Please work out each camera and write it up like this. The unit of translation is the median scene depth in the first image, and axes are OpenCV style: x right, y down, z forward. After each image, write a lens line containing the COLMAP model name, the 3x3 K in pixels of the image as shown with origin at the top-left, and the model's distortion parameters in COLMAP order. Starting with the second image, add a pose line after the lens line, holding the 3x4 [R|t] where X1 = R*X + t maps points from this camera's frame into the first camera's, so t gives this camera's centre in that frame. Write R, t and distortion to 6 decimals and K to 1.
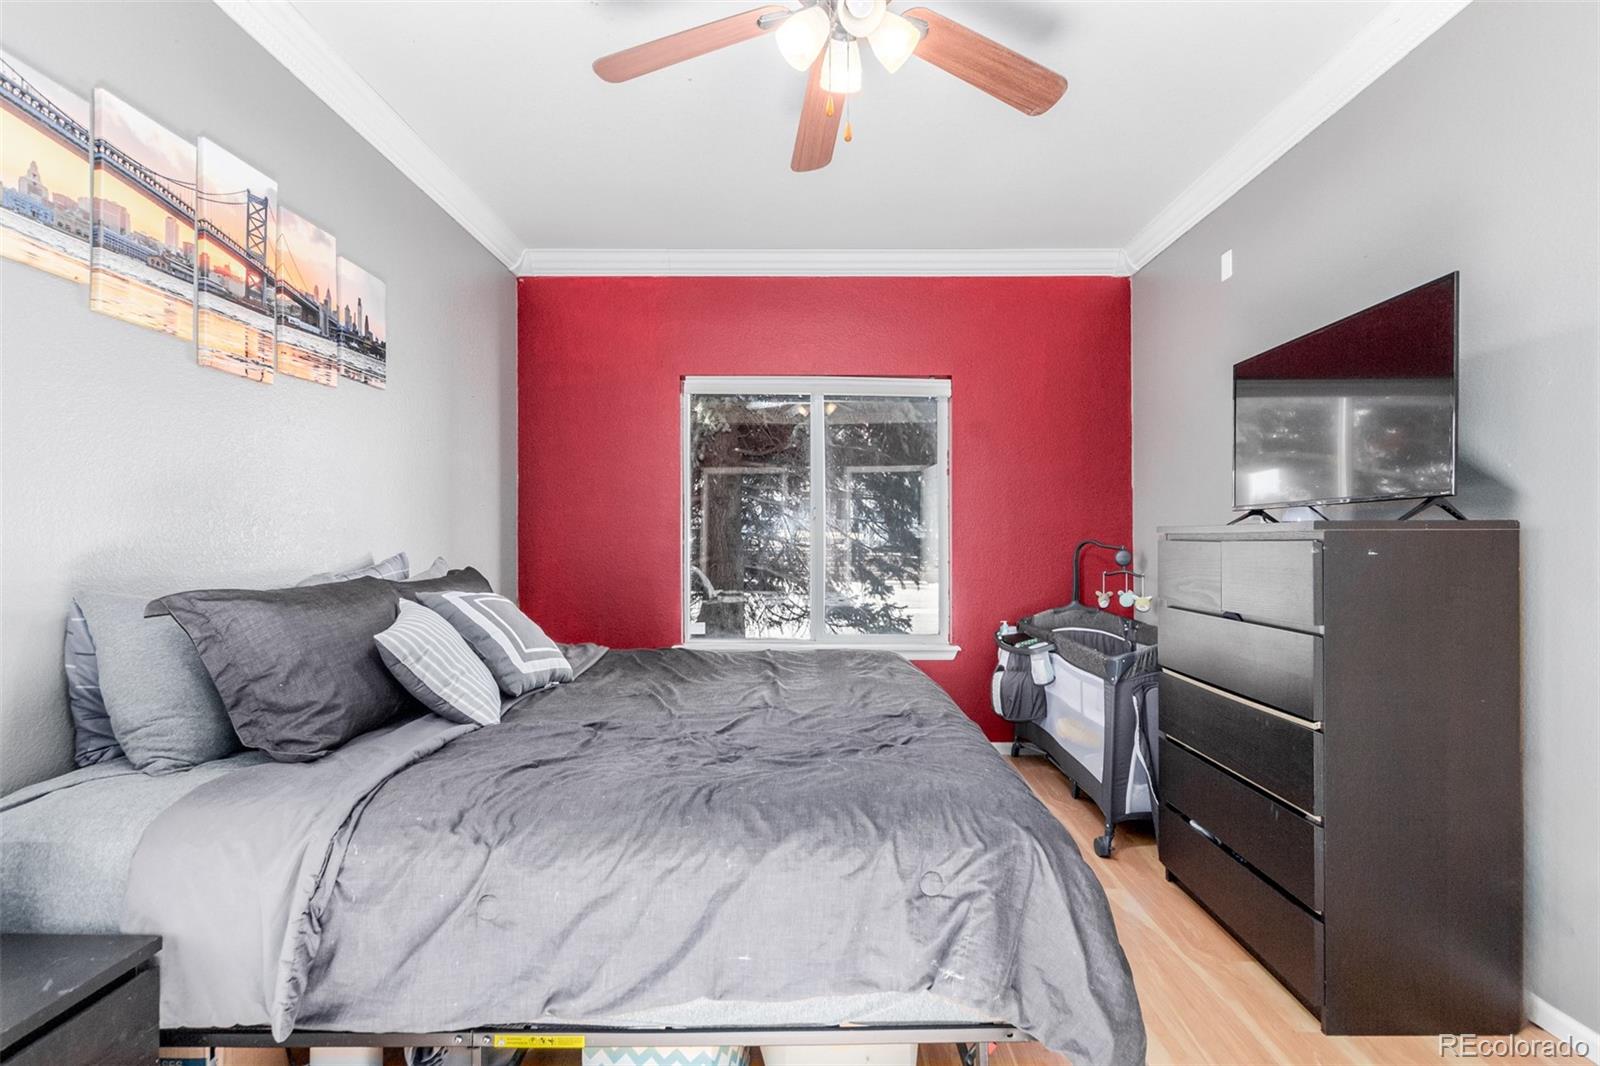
lens RADIAL K [[735.5, 0, 801.5], [0, 735.5, 541.8], [0, 0, 1]] dist [0.003831, -0.001575]
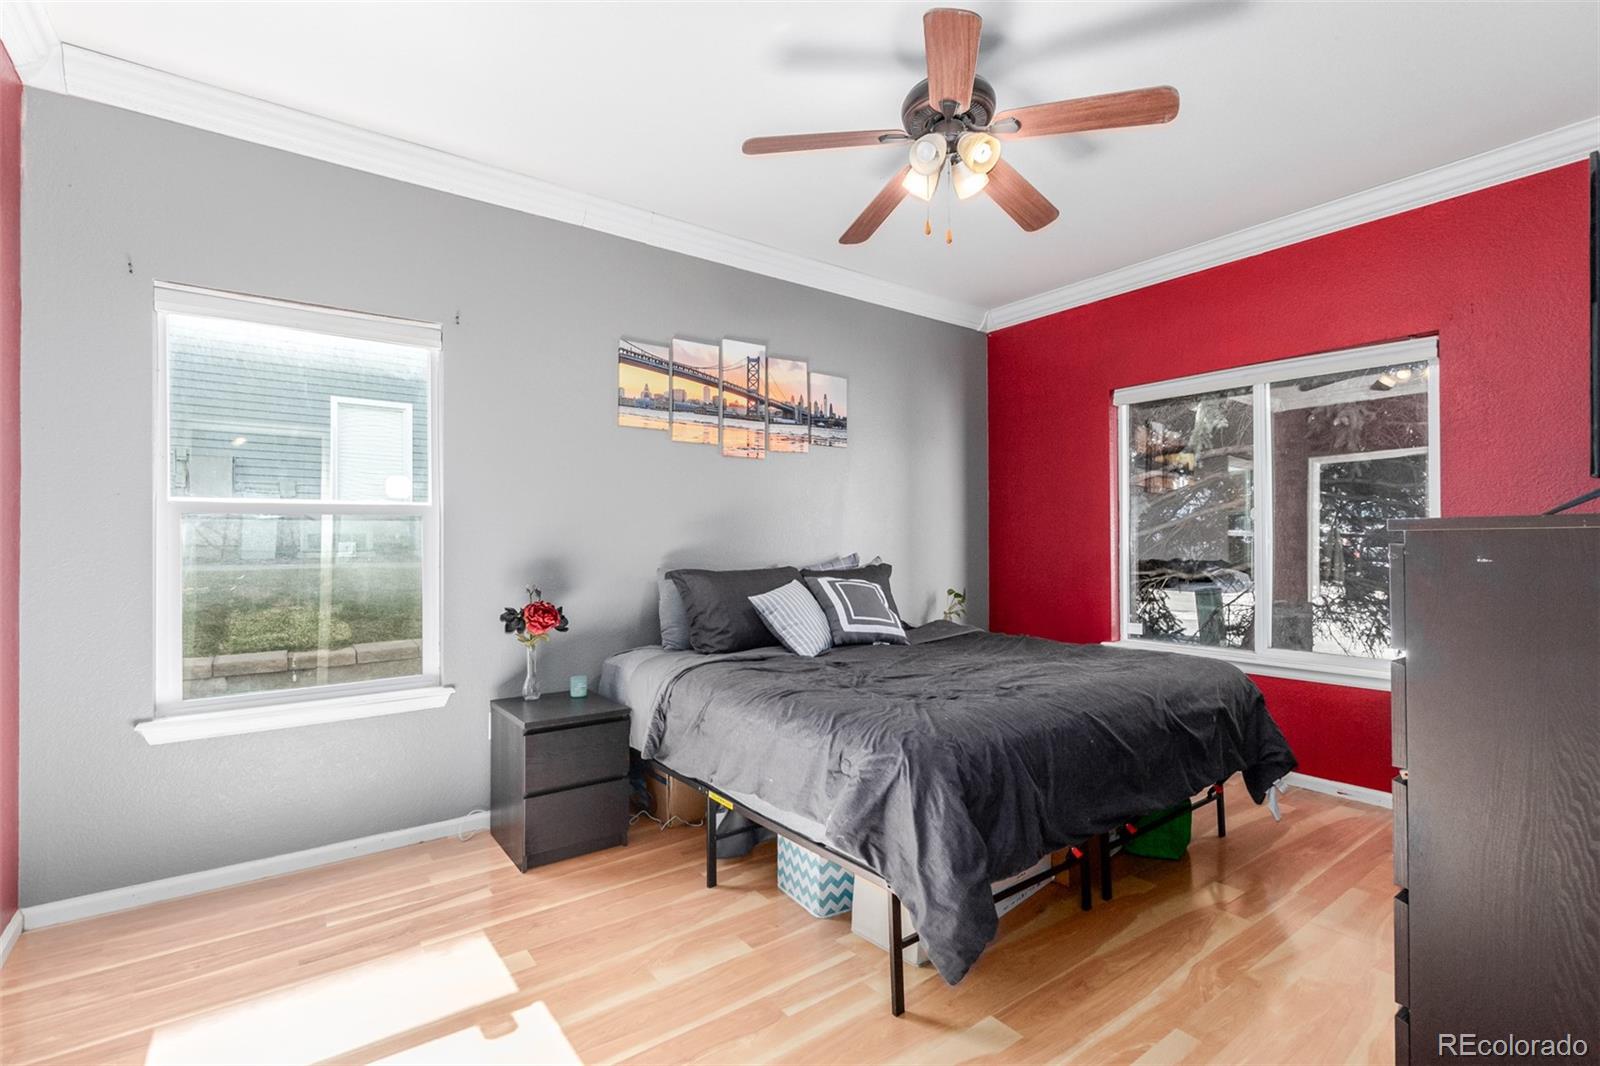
lens RADIAL K [[735.5, 0, 801.5], [0, 735.5, 541.8], [0, 0, 1]] dist [0.003831, -0.001575]
pose [[0.600903, -0.005992, -0.799299, 0.834317], [0.002796, 0.999982, -0.005394, -0.001083], [0.799317, 0.001006, 0.600909, -0.005045]]
